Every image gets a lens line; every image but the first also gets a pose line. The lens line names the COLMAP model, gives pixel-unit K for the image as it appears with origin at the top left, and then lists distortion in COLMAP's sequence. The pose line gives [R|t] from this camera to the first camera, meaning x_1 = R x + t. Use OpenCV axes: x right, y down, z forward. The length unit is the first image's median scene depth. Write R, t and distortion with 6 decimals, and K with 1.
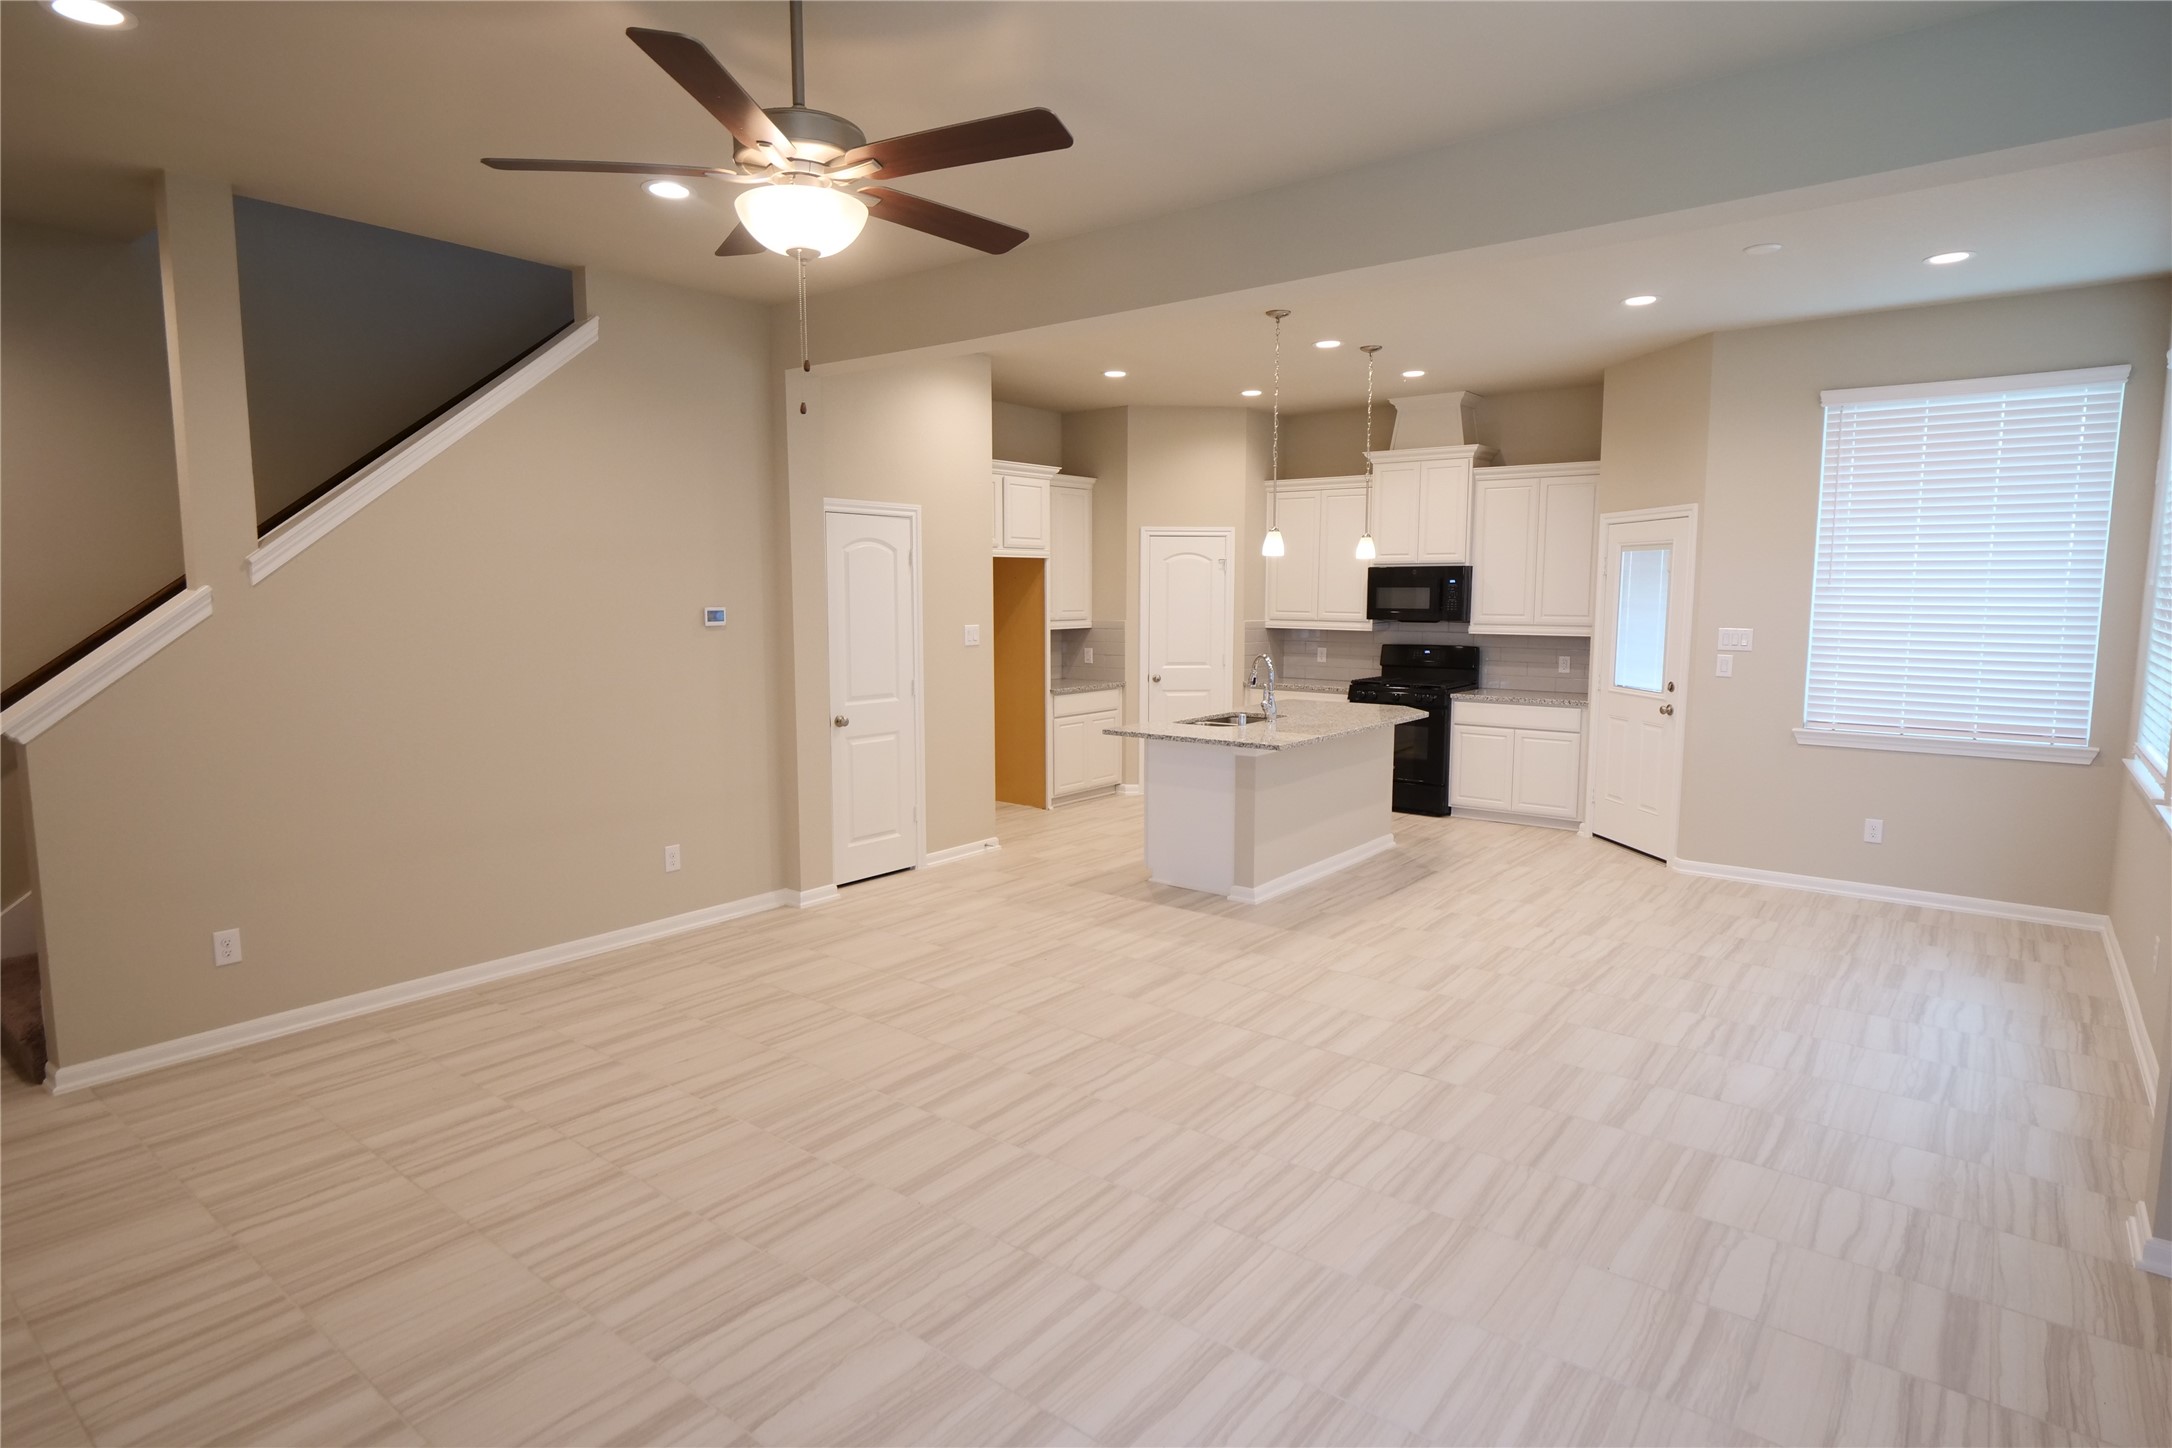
lens RADIAL K [[1160.3, 0, 1088.6], [0, 1160.3, 721.0], [0, 0, 1]] dist [0.000613, -0.001556]
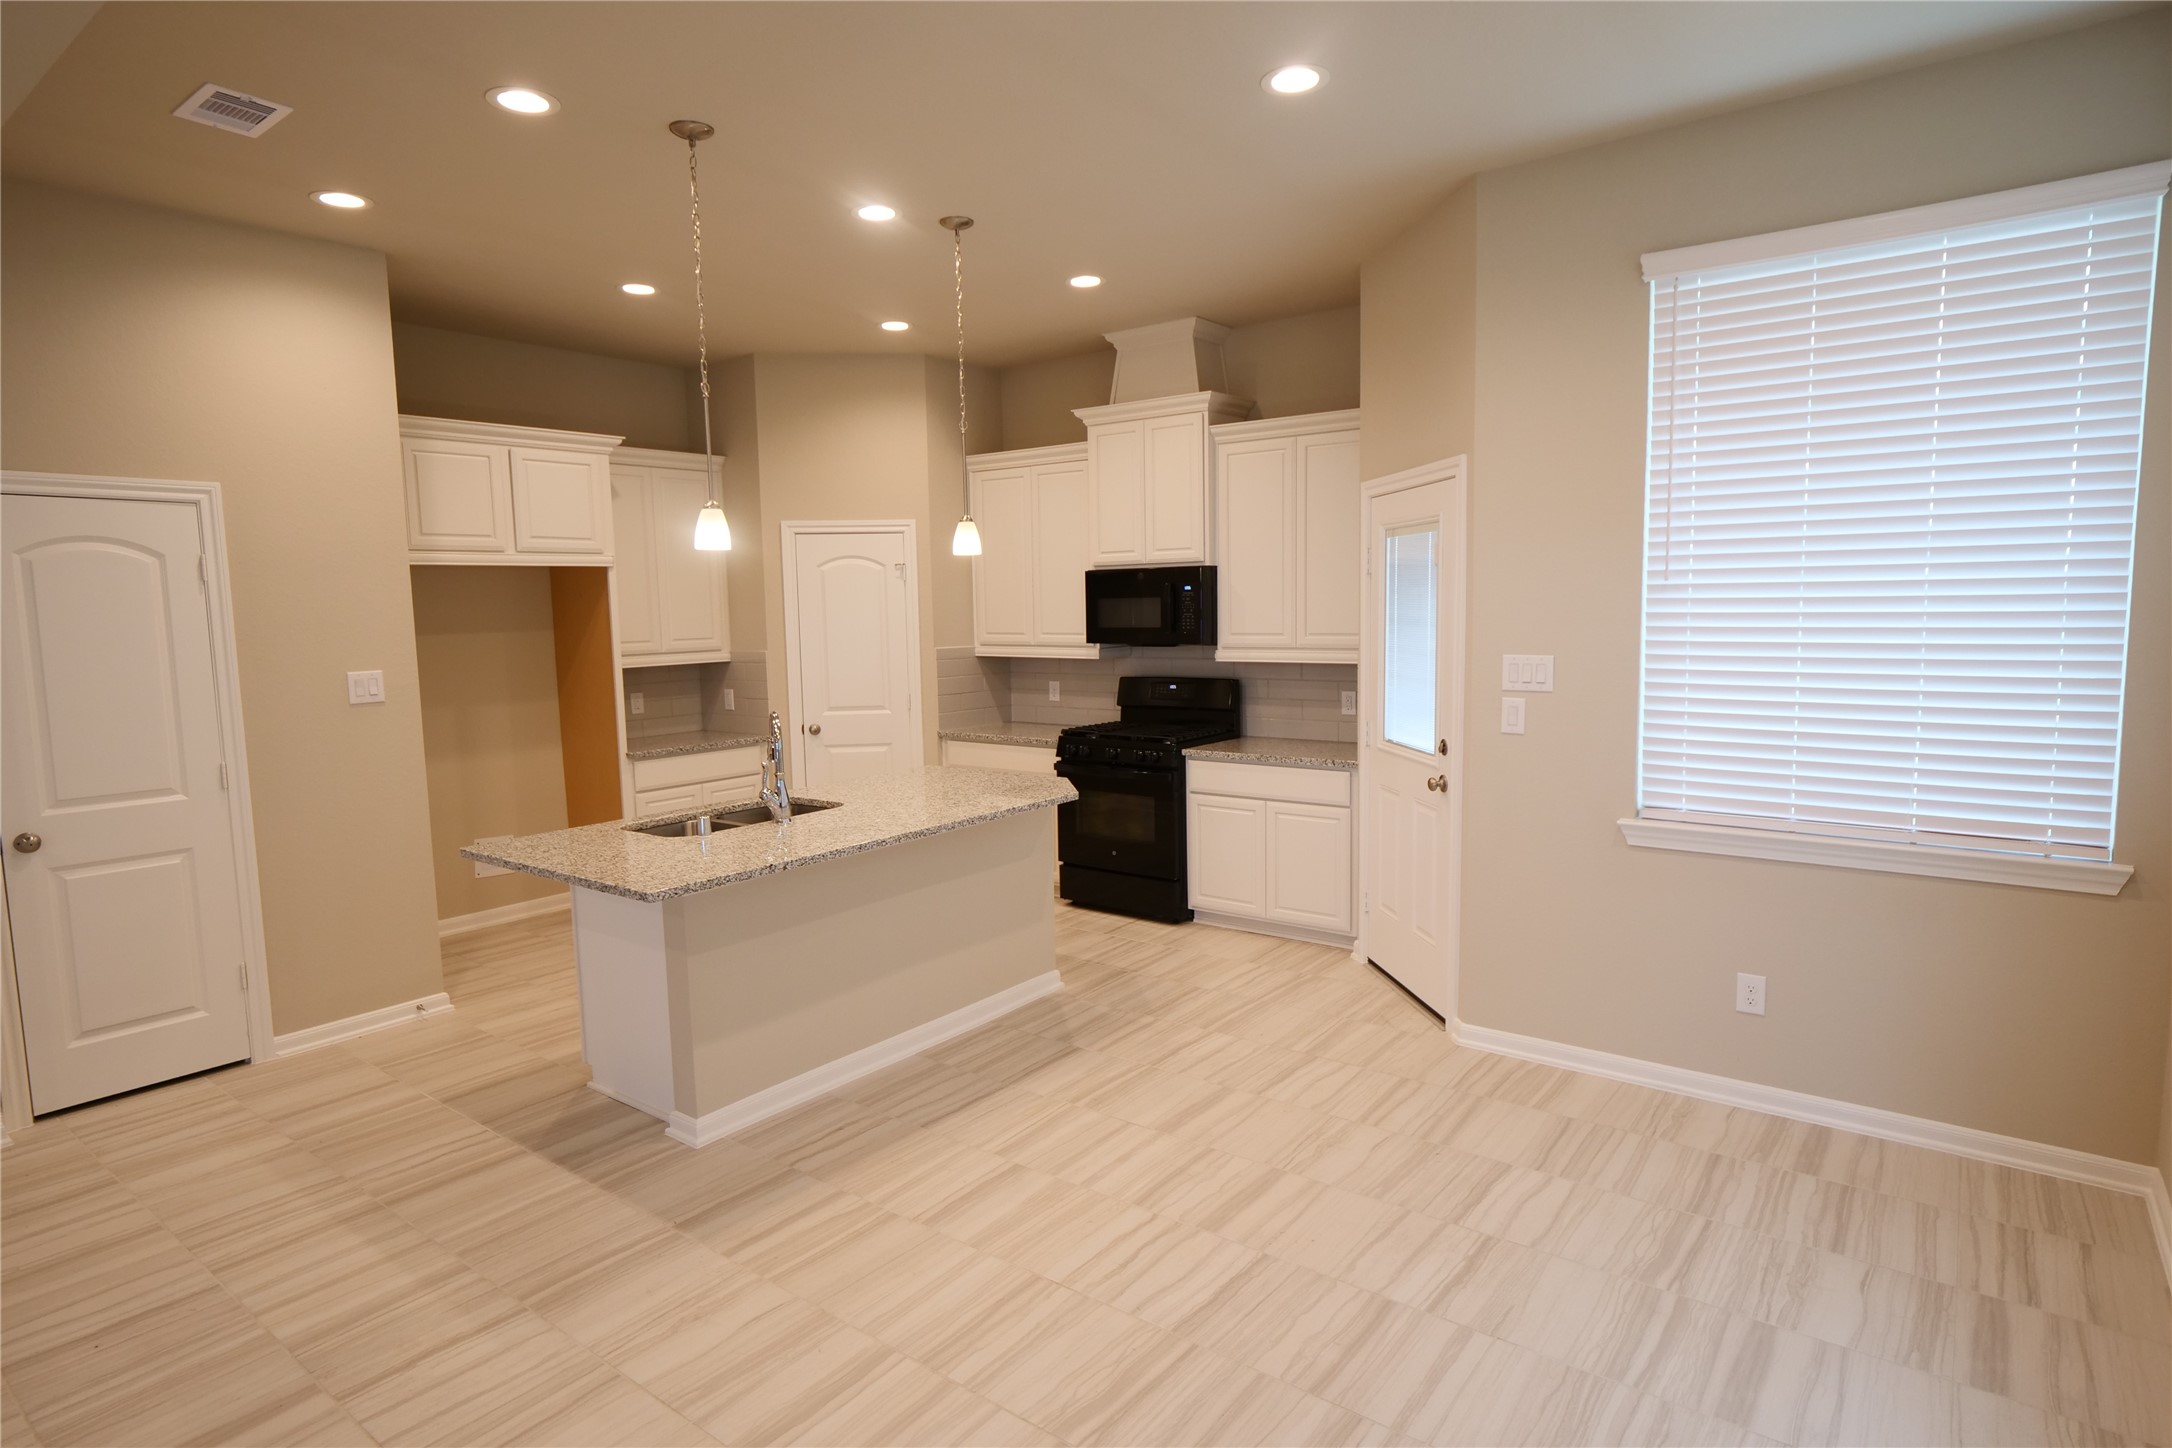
lens RADIAL K [[1159.8, 0, 1086.0], [0, 1159.8, 724.0], [0, 0, 1]] dist [-0.001003, -0.000848]
pose [[0.999749, -0.021240, 0.007102, 0.282544], [0.021303, 0.999733, -0.008909, -0.037965], [-0.006911, 0.009059, 0.999935, 0.344293]]
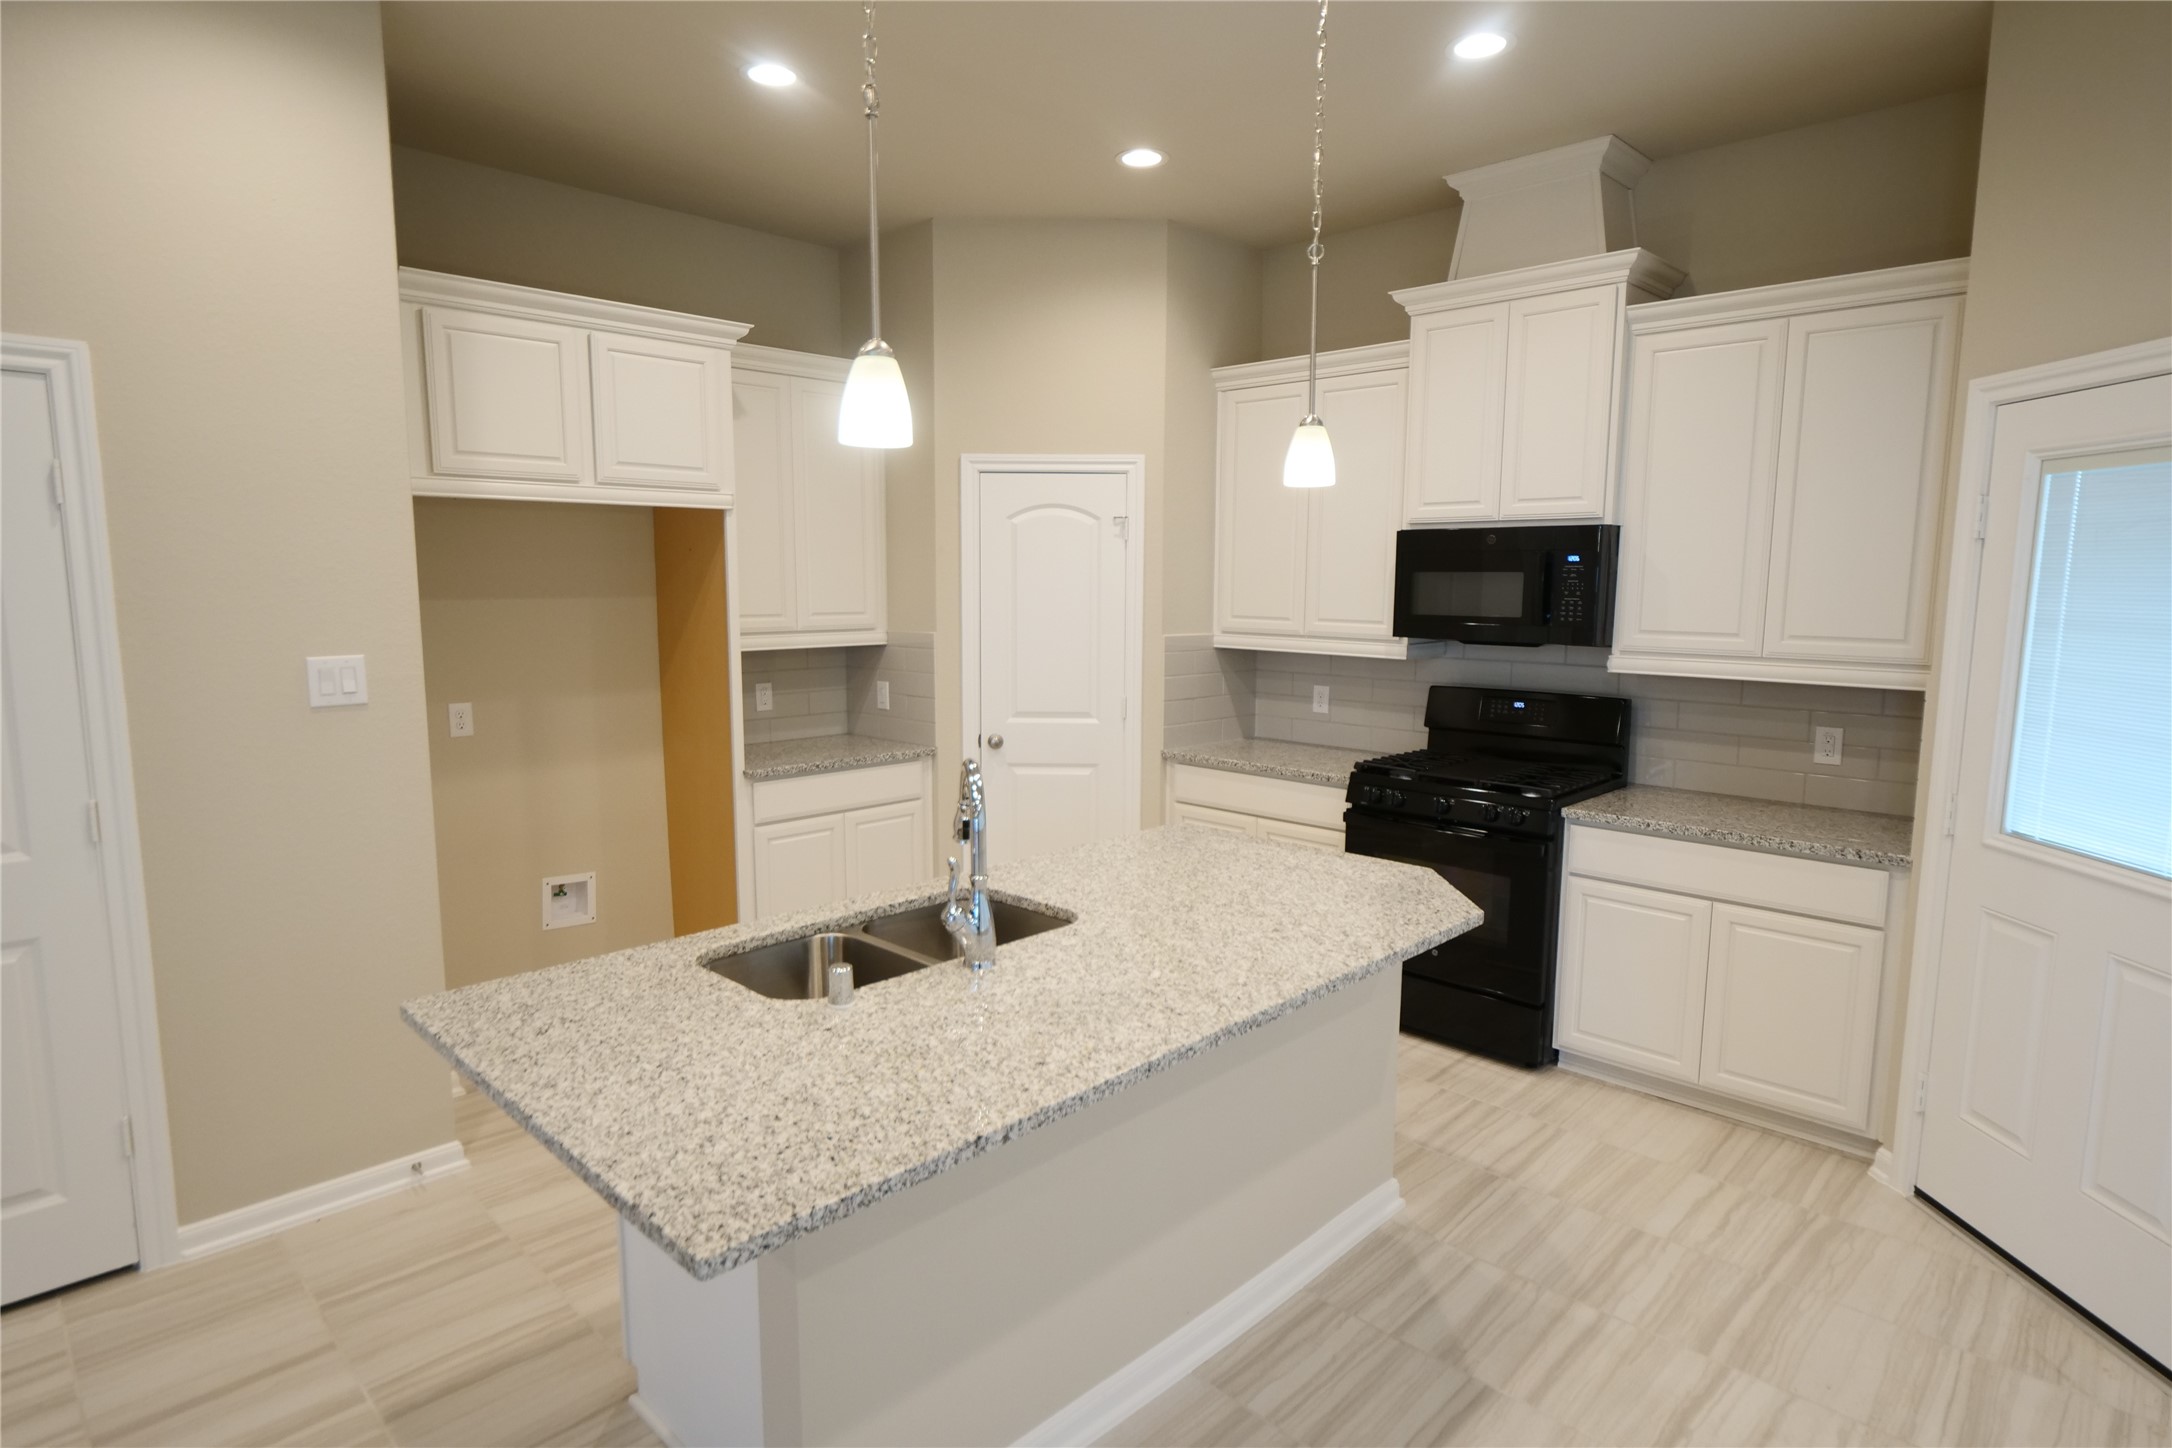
lens RADIAL K [[1158.3, 0, 1084.1], [0, 1158.3, 723.4], [0, 0, 1]] dist [-0.002399, 0.000392]
pose [[0.993555, 0.018917, -0.111759, 0.200203], [-0.017564, 0.999760, 0.013079, -0.066553], [0.111979, -0.011032, 0.993649, 0.602426]]
